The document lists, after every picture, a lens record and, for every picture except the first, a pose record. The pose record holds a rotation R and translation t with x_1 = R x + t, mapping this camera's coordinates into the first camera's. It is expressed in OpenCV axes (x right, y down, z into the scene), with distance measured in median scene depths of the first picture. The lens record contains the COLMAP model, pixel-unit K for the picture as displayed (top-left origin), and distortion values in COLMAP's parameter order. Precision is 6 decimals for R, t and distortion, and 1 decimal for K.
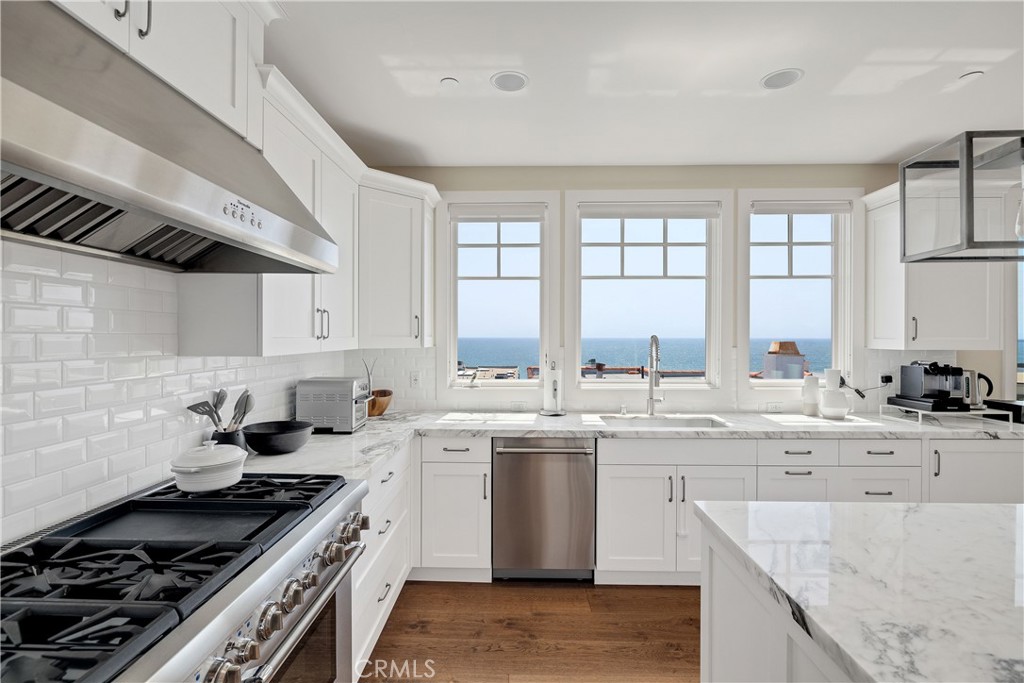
lens RADIAL K [[481.0, 0, 507.0], [0, 481.0, 336.6], [0, 0, 1]] dist [-0.004552, 0.000097]
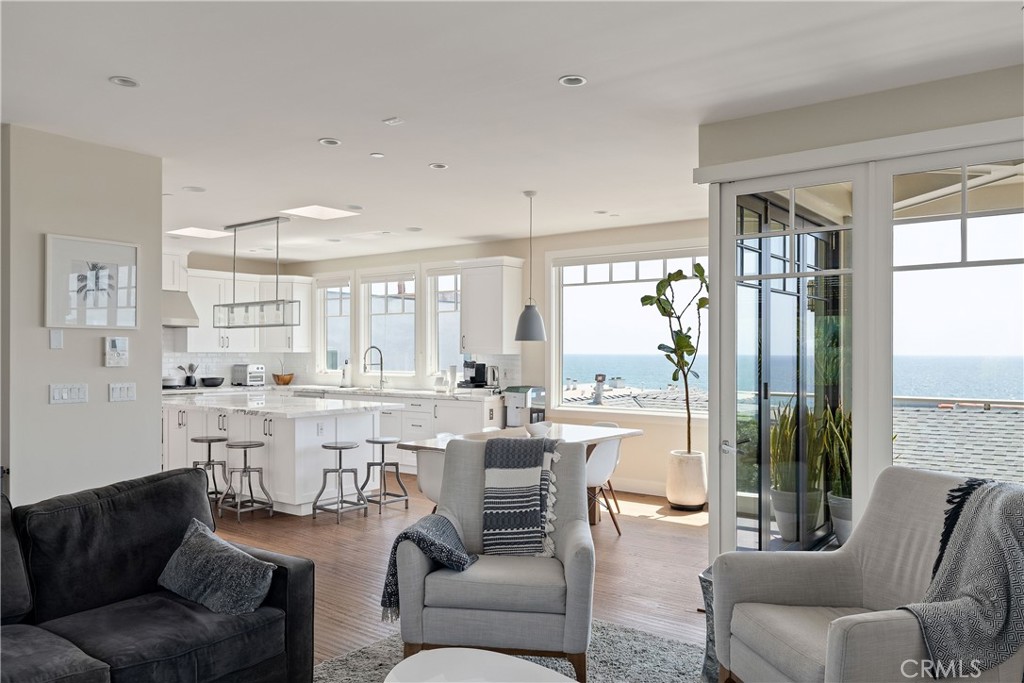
lens RADIAL K [[748.4, 0, 505.5], [0, 748.4, 355.9], [0, 0, 1]] dist [-0.003493, 0.002544]
pose [[0.813783, 0.005132, -0.581146, 2.506900], [-0.003378, 0.999986, 0.004101, 0.021734], [0.581159, -0.001374, 0.813789, -1.141617]]
